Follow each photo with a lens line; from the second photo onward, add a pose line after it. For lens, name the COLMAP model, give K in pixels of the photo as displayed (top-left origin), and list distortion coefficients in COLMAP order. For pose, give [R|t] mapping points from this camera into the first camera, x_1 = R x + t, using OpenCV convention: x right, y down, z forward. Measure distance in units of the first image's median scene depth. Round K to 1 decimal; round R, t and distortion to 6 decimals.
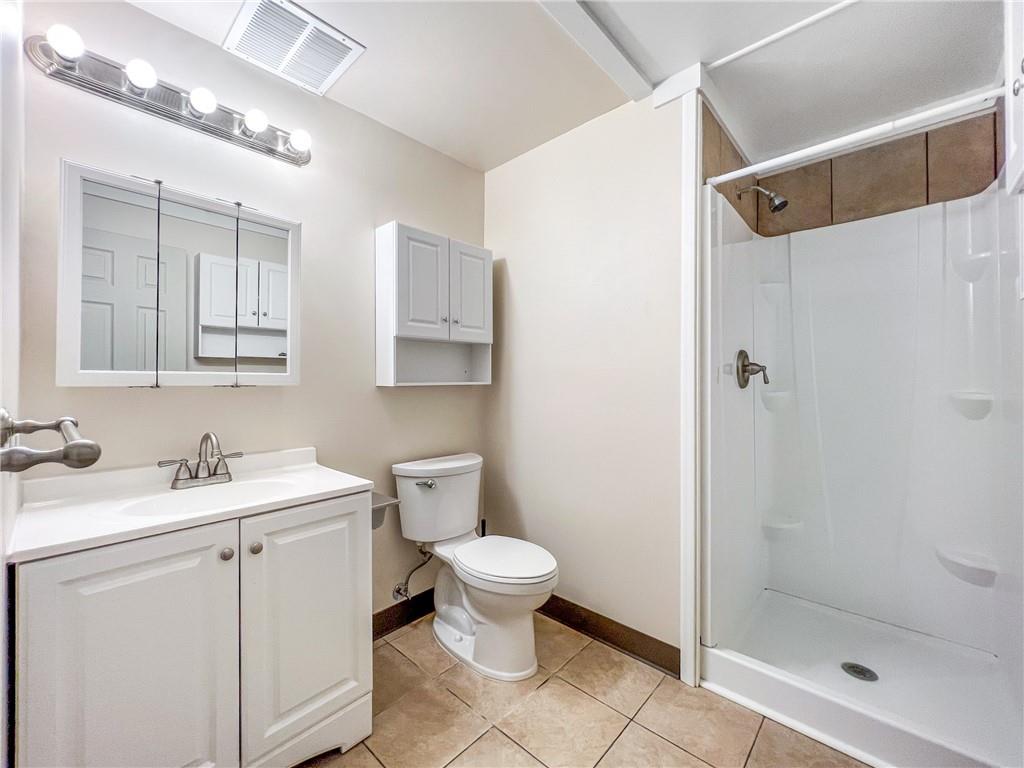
lens RADIAL K [[413.8, 0, 506.7], [0, 413.8, 375.1], [0, 0, 1]] dist [0.001288, 0.000113]
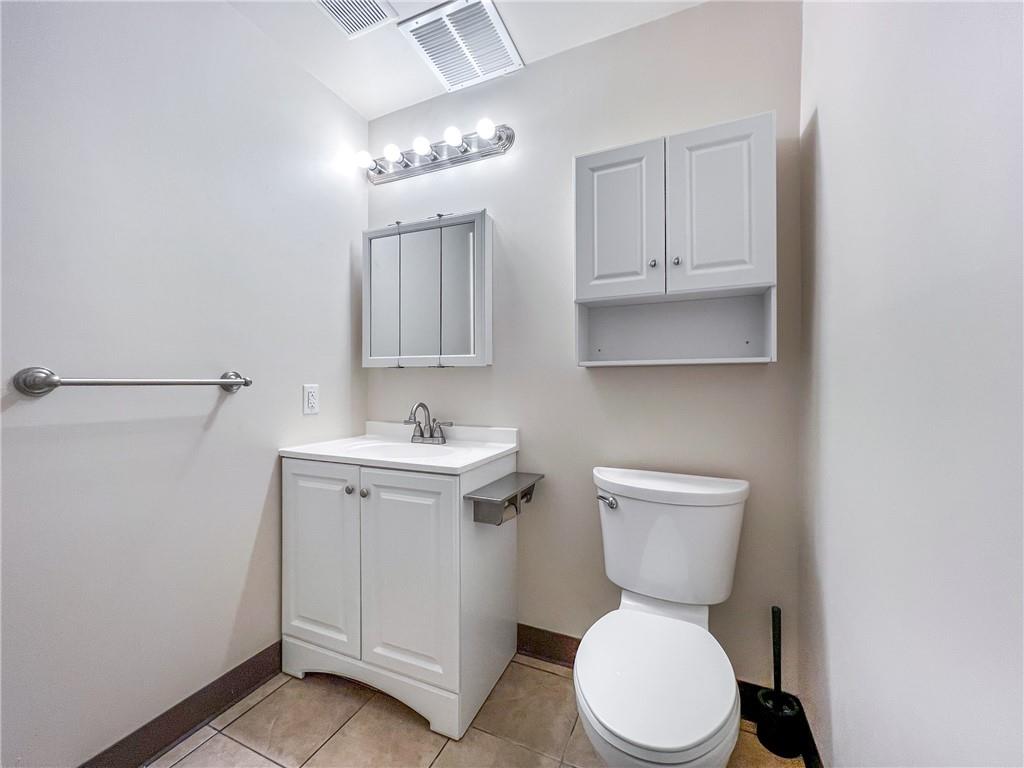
lens RADIAL K [[409.1, 0, 507.1], [0, 409.1, 381.8], [0, 0, 1]] dist [-0.000068, -0.000088]
pose [[0.338499, 0.002275, -0.940964, 0.553075], [0.011344, 0.999915, 0.006499, 0.066368], [0.940898, -0.012874, 0.338444, 0.795910]]
